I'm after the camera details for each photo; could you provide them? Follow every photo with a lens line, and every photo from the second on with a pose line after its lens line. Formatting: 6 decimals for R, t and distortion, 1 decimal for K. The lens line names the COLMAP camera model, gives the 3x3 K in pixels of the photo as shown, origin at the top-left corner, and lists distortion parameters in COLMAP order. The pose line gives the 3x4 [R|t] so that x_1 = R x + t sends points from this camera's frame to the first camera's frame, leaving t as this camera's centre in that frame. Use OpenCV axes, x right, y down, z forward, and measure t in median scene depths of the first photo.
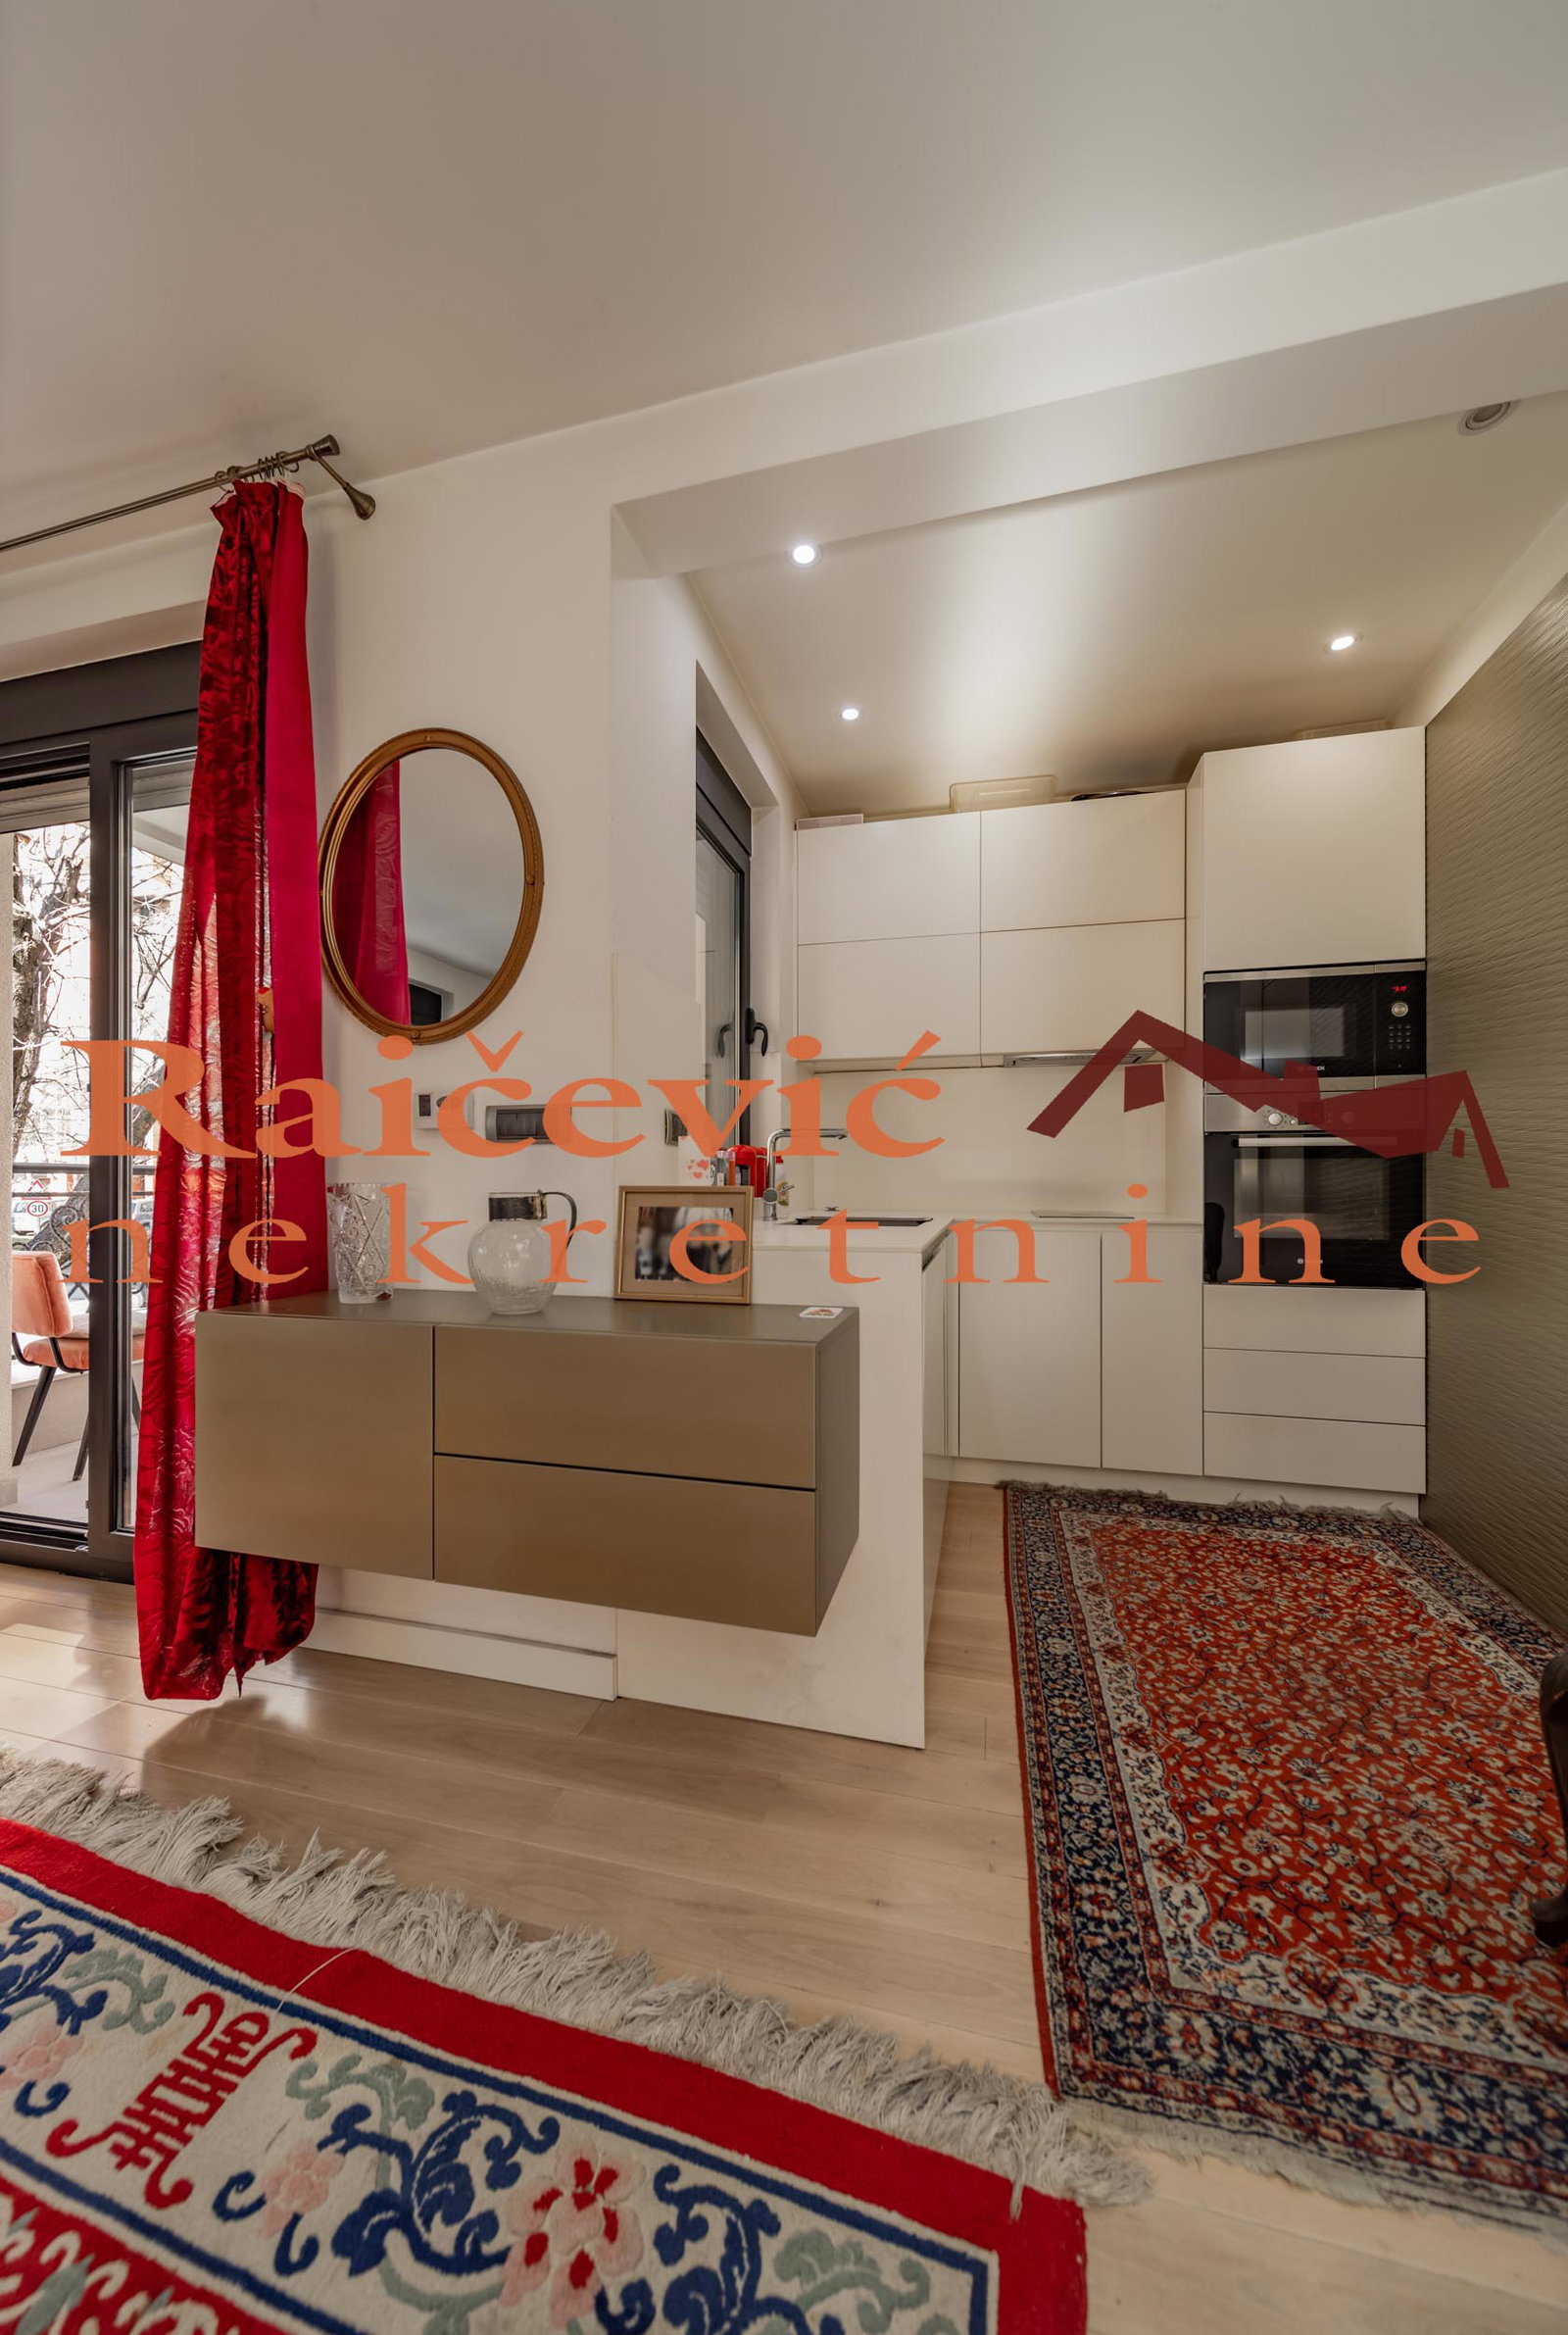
lens RADIAL K [[898.2, 0, 784.0], [0, 898.2, 1167.5], [0, 0, 1]] dist [-0.000110, -0.000017]
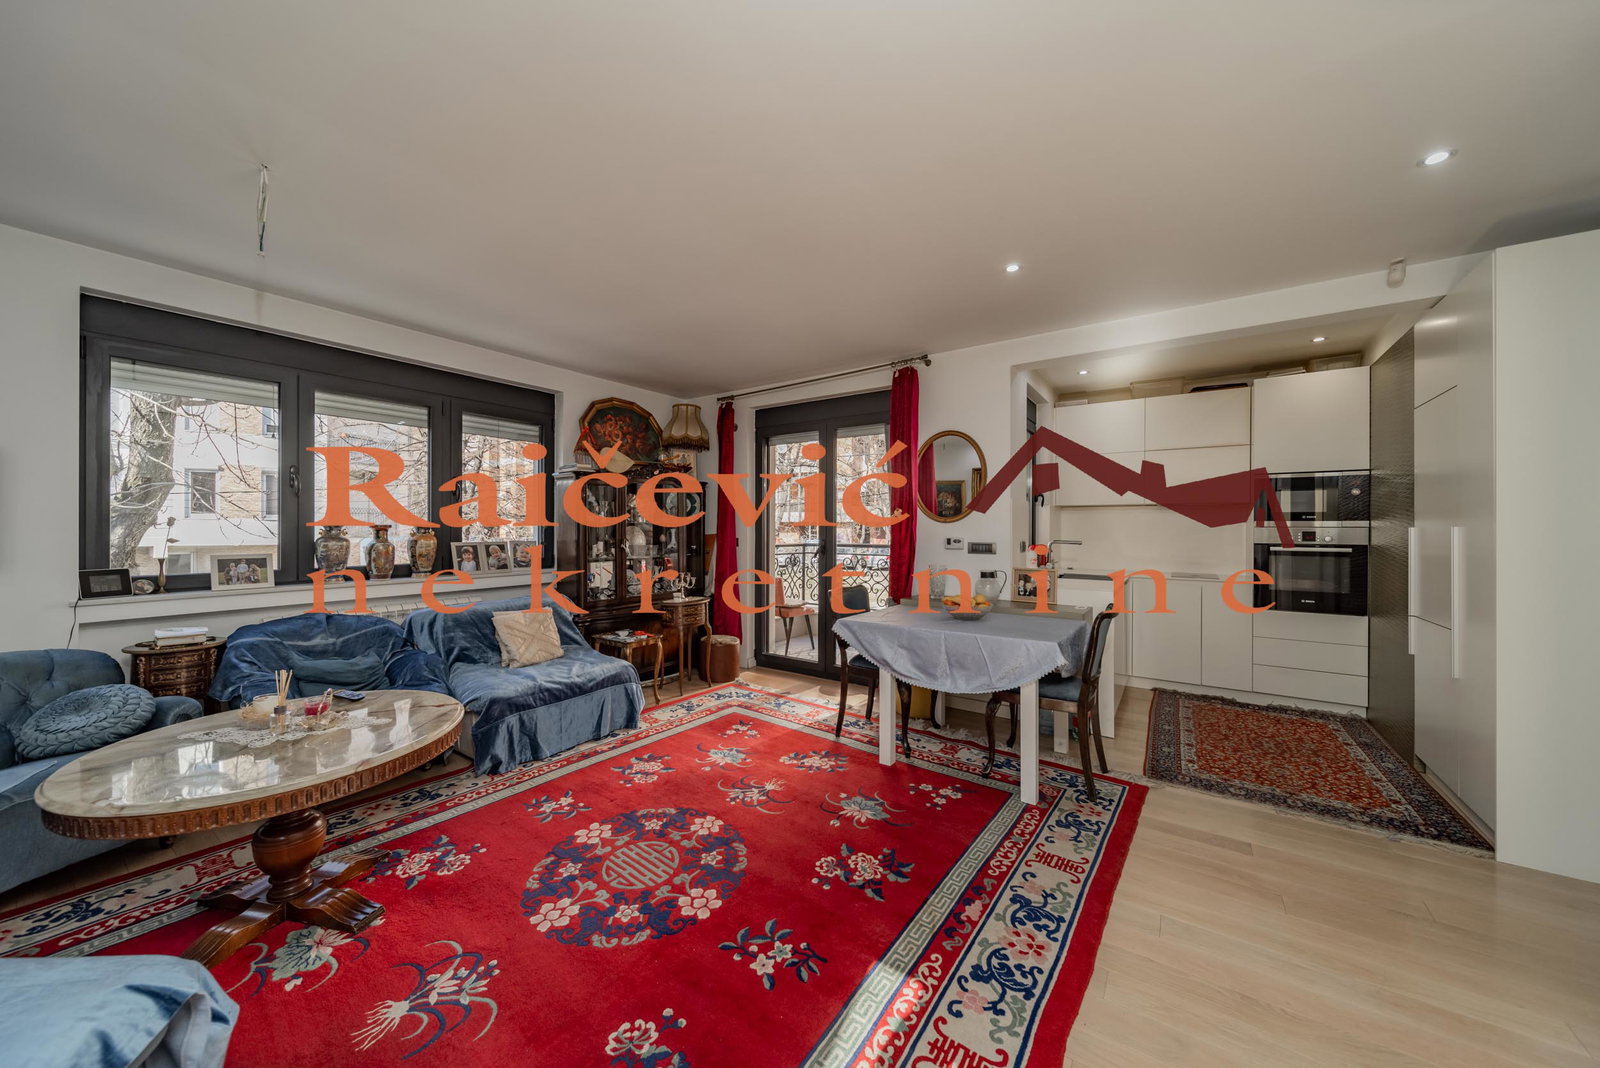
lens RADIAL K [[550.4, 0, 803.3], [0, 550.4, 526.4], [0, 0, 1]] dist [0.009032, -0.000018]
pose [[0.934505, 0.004584, -0.355919, -0.125014], [-0.000589, 0.999936, 0.011332, -0.108726], [0.355948, -0.010380, 0.934448, -0.837662]]
